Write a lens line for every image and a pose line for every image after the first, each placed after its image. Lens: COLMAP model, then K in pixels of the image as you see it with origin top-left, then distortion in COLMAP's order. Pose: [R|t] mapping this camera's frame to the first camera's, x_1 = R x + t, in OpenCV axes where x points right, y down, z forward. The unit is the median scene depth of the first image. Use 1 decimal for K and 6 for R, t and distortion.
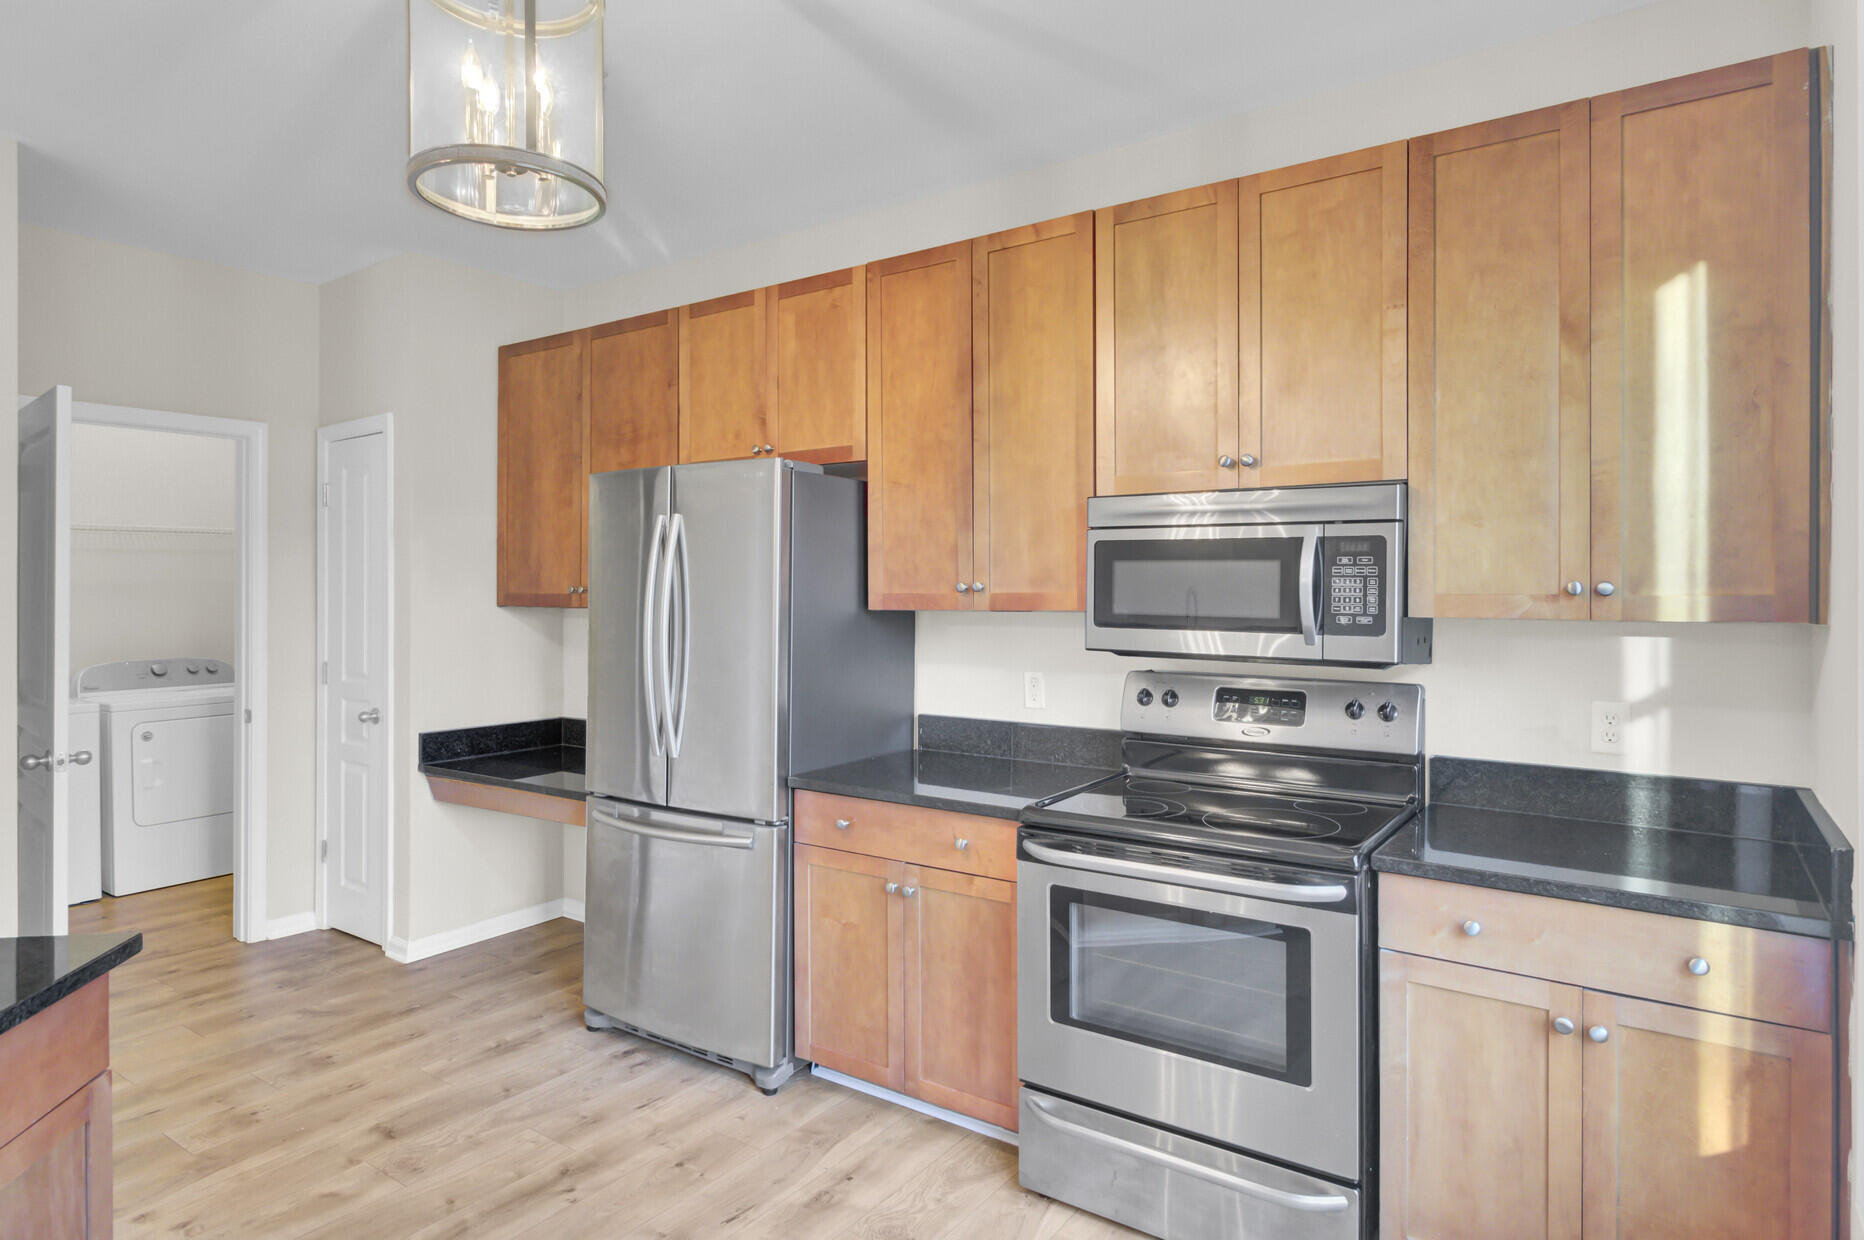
lens RADIAL K [[1055.5, 0, 925.1], [0, 1055.5, 595.8], [0, 0, 1]] dist [0.000099, 0.000104]
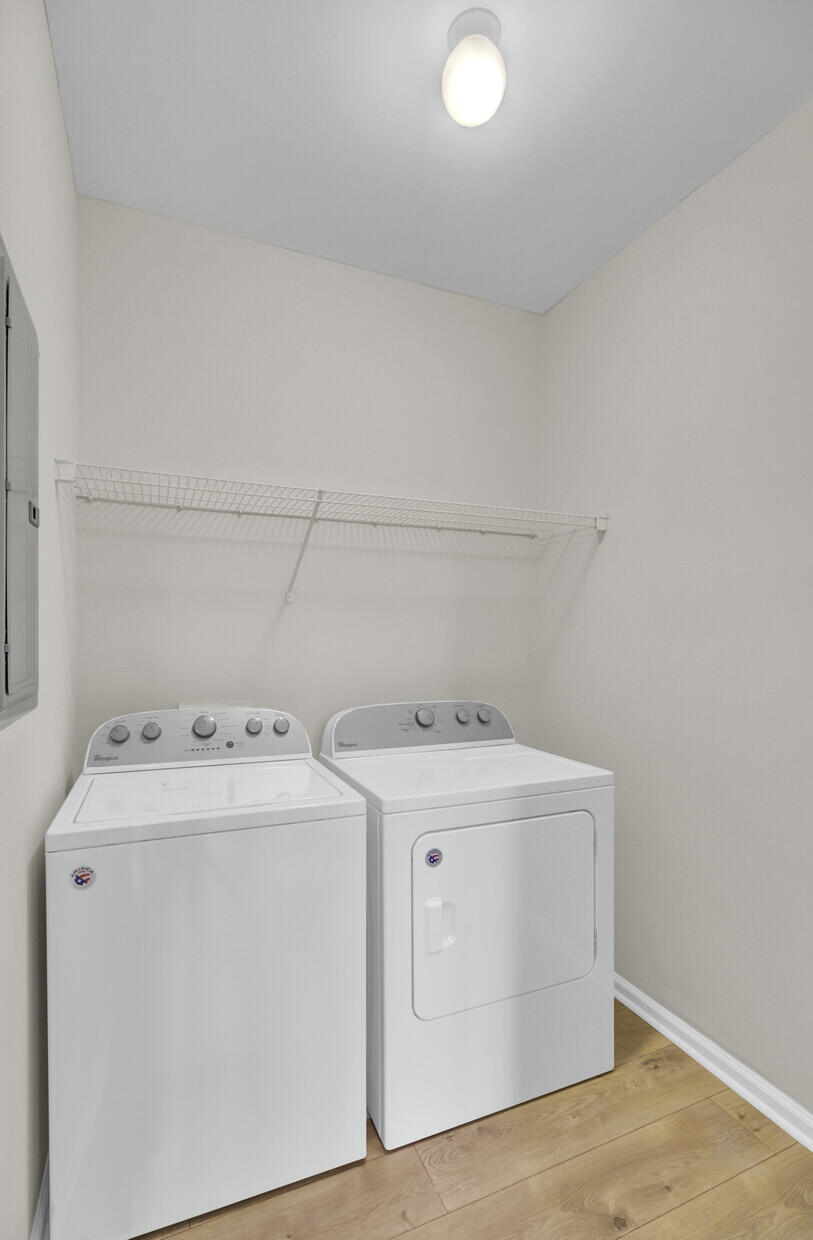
lens RADIAL K [[582.8, 0, 403.5], [0, 582.8, 644.3], [0, 0, 1]] dist [-0.027944, 0.000164]
pose [[0.847250, 0.006351, -0.531157, -1.131949], [-0.005146, 0.999980, 0.003748, 0.041173], [0.531170, -0.000442, 0.847265, 1.410070]]
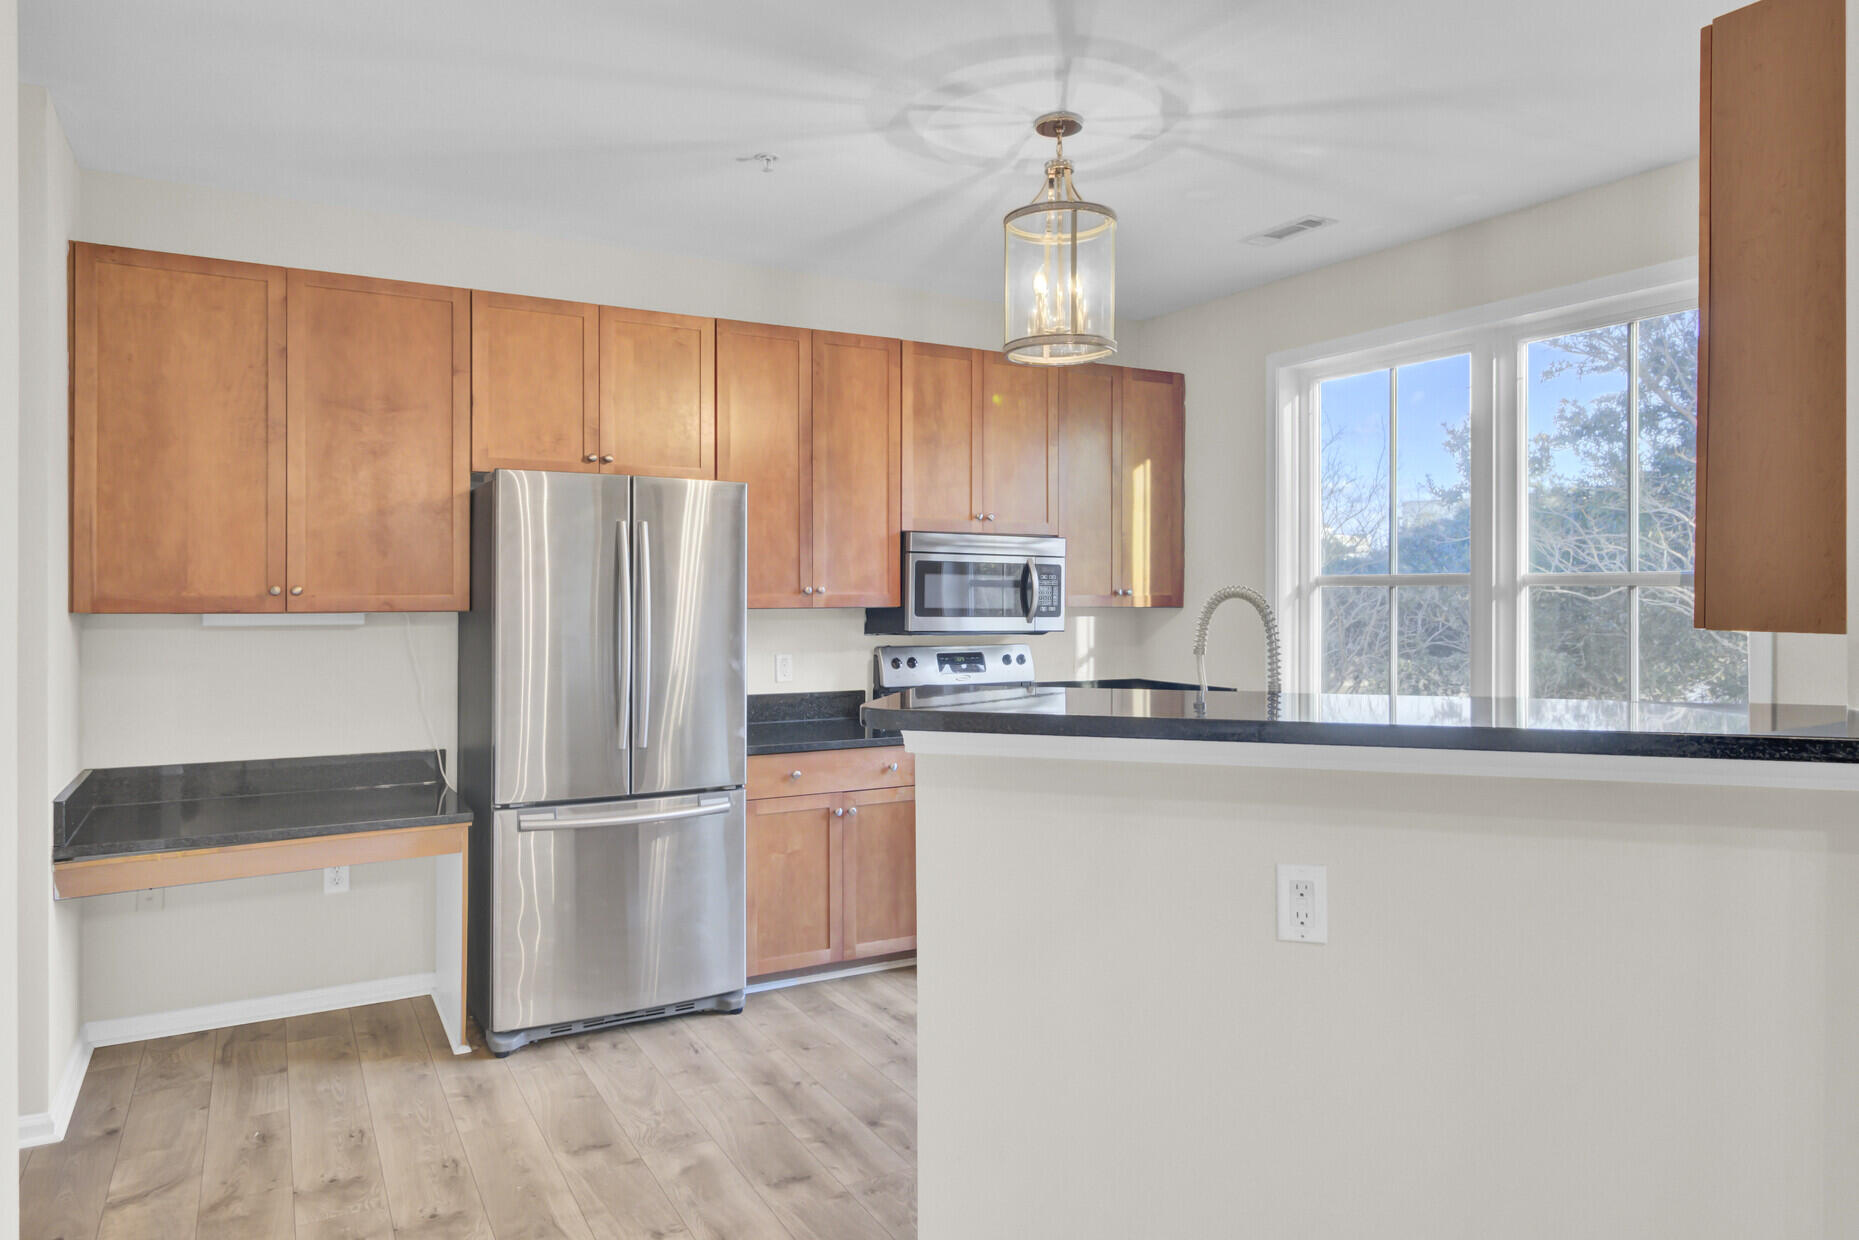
lens RADIAL K [[1172.2, 0, 923.7], [0, 1172.2, 588.8], [0, 0, 1]] dist [-0.005383, -0.001582]
pose [[0.429352, 0.002086, 0.903135, -1.417045], [0.000929, 0.999996, -0.002752, -0.006330], [-0.903137, 0.002021, 0.429348, 0.267912]]
